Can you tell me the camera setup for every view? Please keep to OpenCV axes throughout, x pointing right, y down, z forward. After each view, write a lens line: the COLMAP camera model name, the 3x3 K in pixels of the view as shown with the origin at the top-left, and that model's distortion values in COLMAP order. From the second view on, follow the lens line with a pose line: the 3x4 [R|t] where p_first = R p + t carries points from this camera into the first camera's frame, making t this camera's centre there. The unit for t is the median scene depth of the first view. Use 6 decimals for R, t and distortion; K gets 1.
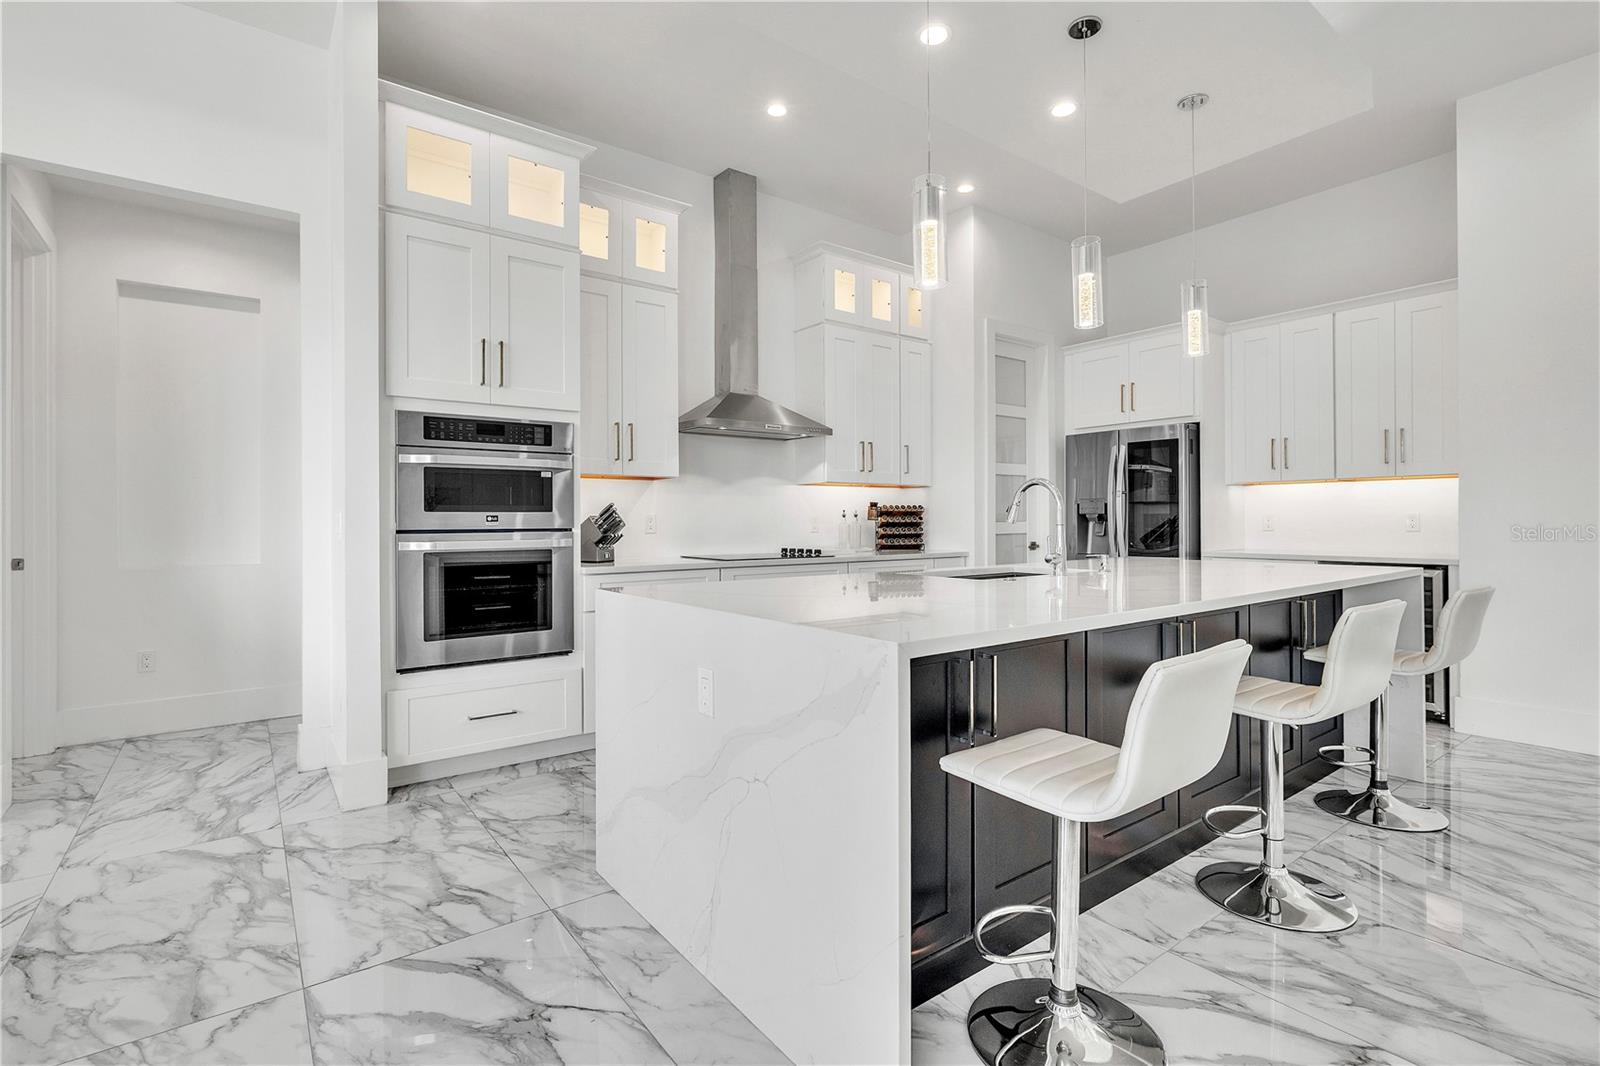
lens RADIAL K [[752.4, 0, 819.6], [0, 752.4, 521.1], [0, 0, 1]] dist [-0.003399, -0.000811]
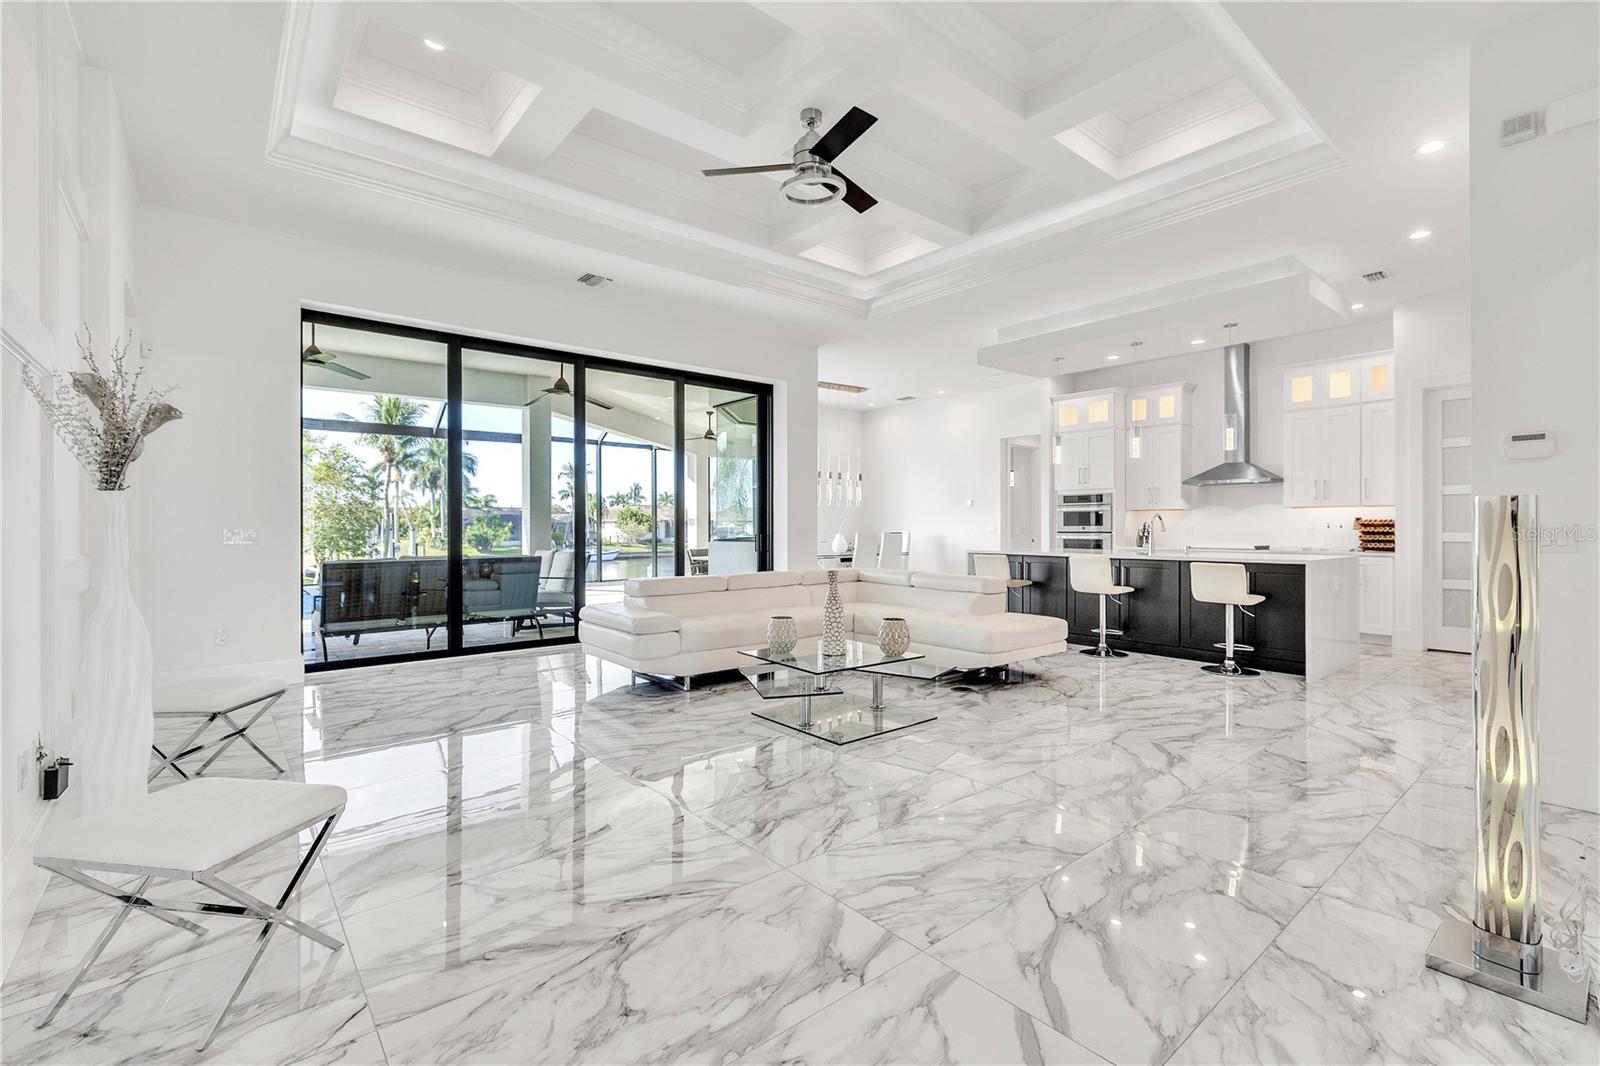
lens RADIAL K [[722.1, 0, 801.1], [0, 722.1, 539.8], [0, 0, 1]] dist [0.000467, -0.000180]
pose [[0.056299, 0.019883, -0.998216, 1.938168], [-0.001119, 0.999802, 0.019851, -0.011543], [0.998413, -0.000001, 0.056310, -0.215311]]
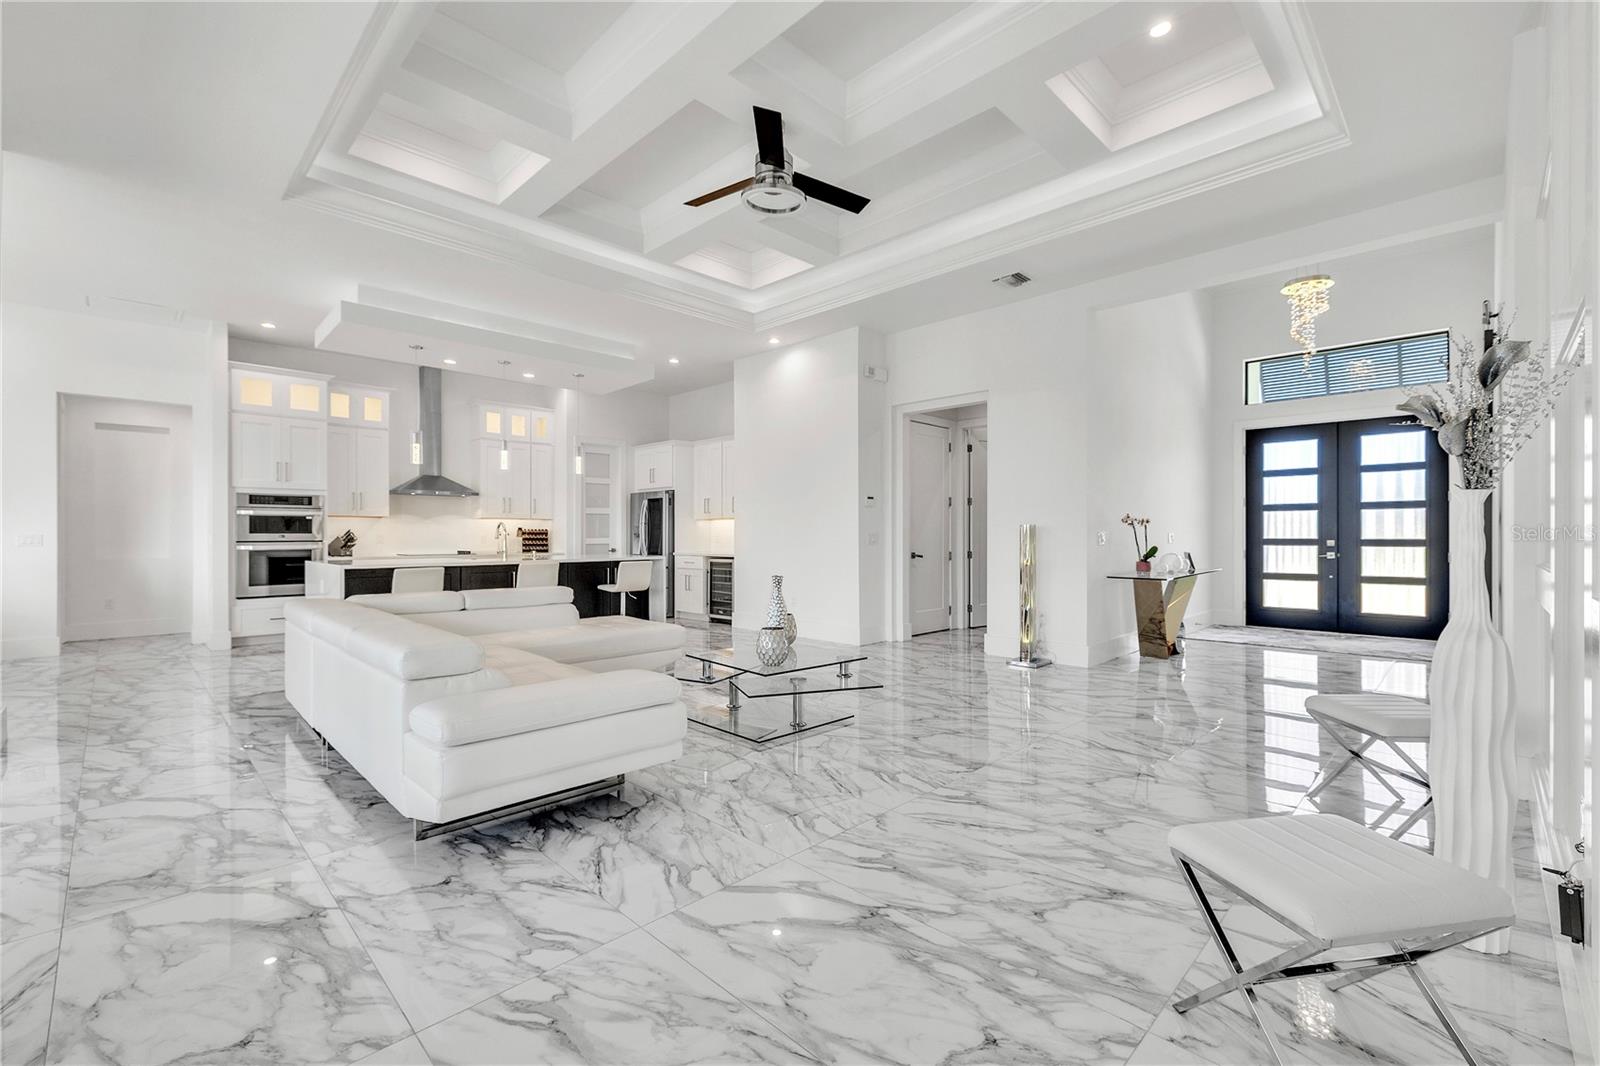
lens RADIAL K [[669.5, 0, 794.9], [0, 669.5, 534.0], [0, 0, 1]] dist [0.001499, 0.000304]
pose [[0.991147, 0.002859, 0.132739, 0.749472], [-0.002678, 0.999995, -0.001538, -0.010234], [-0.132742, 0.001169, 0.991150, -1.107838]]
